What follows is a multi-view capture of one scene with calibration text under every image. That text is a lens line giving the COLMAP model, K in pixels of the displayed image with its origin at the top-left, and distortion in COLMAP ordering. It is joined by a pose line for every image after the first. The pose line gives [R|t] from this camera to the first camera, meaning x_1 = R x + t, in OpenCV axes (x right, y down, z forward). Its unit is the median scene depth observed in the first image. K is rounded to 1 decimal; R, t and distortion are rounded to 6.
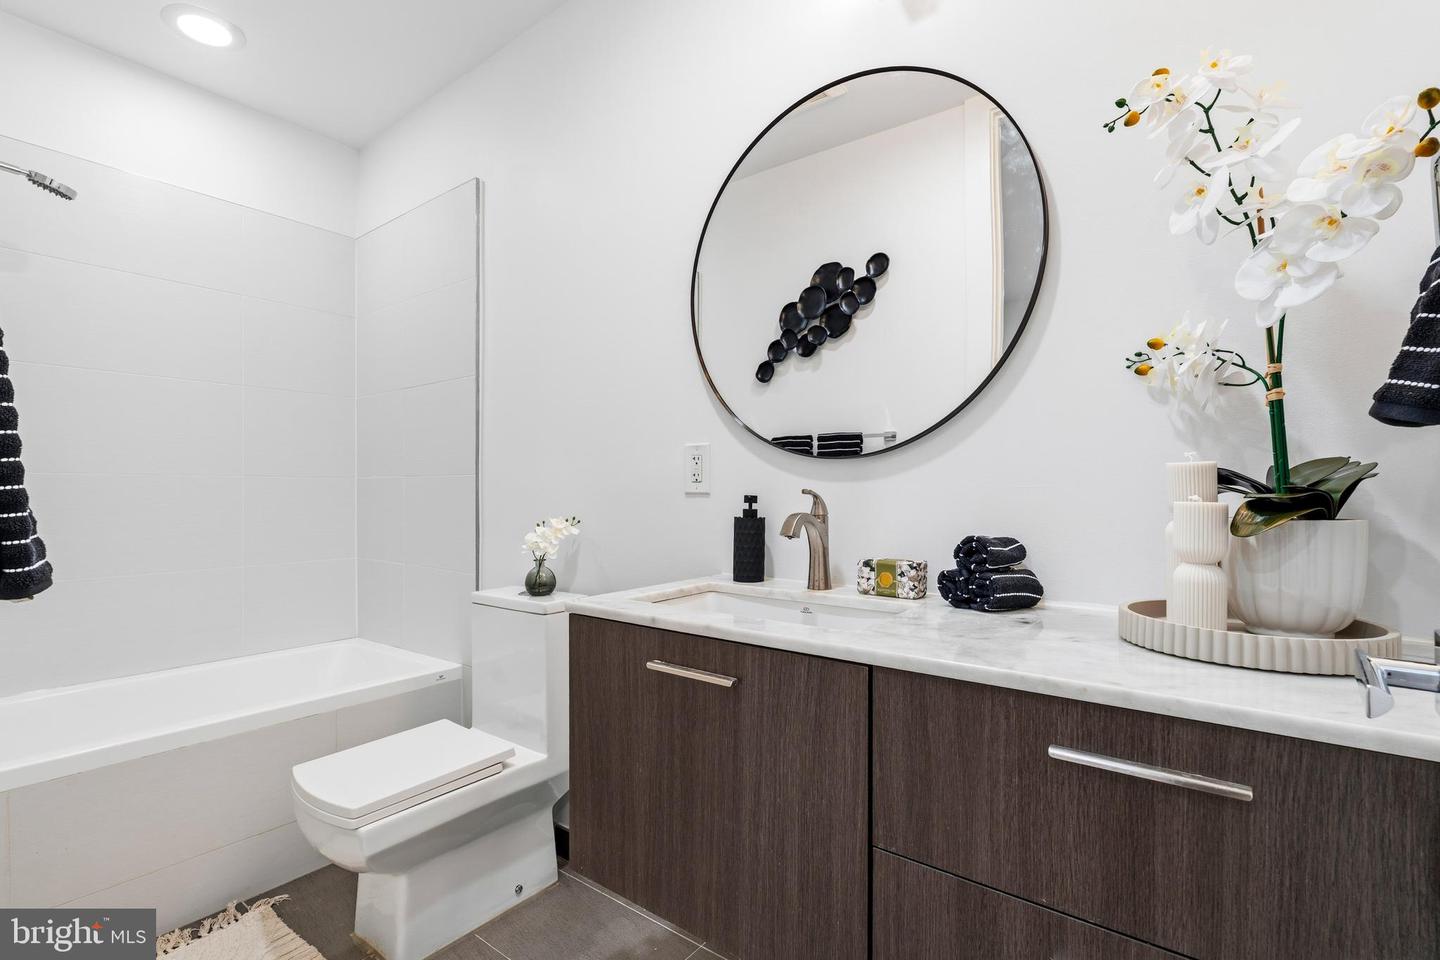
lens RADIAL K [[643.8, 0, 716.5], [0, 643.8, 490.2], [0, 0, 1]] dist [-0.000239, -0.000542]
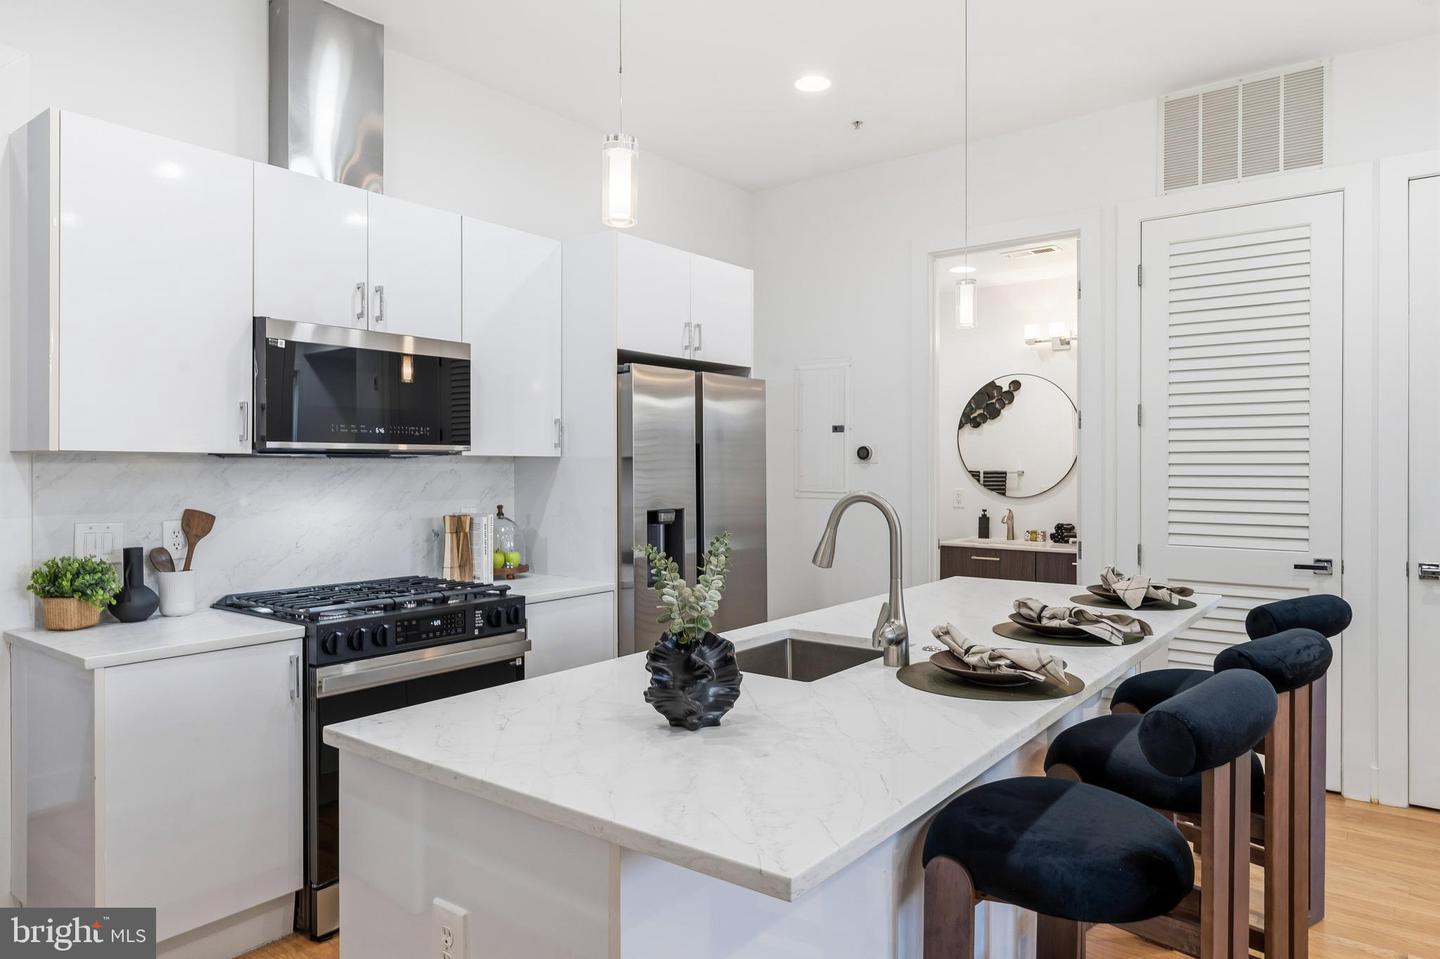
lens RADIAL K [[887.8, 0, 716.2], [0, 887.8, 472.1], [0, 0, 1]] dist [-0.006102, -0.000836]
pose [[0.999969, -0.002305, -0.007472, -0.637446], [0.002401, 0.999914, 0.012855, -0.121274], [0.007442, -0.012872, 0.999889, -1.704437]]
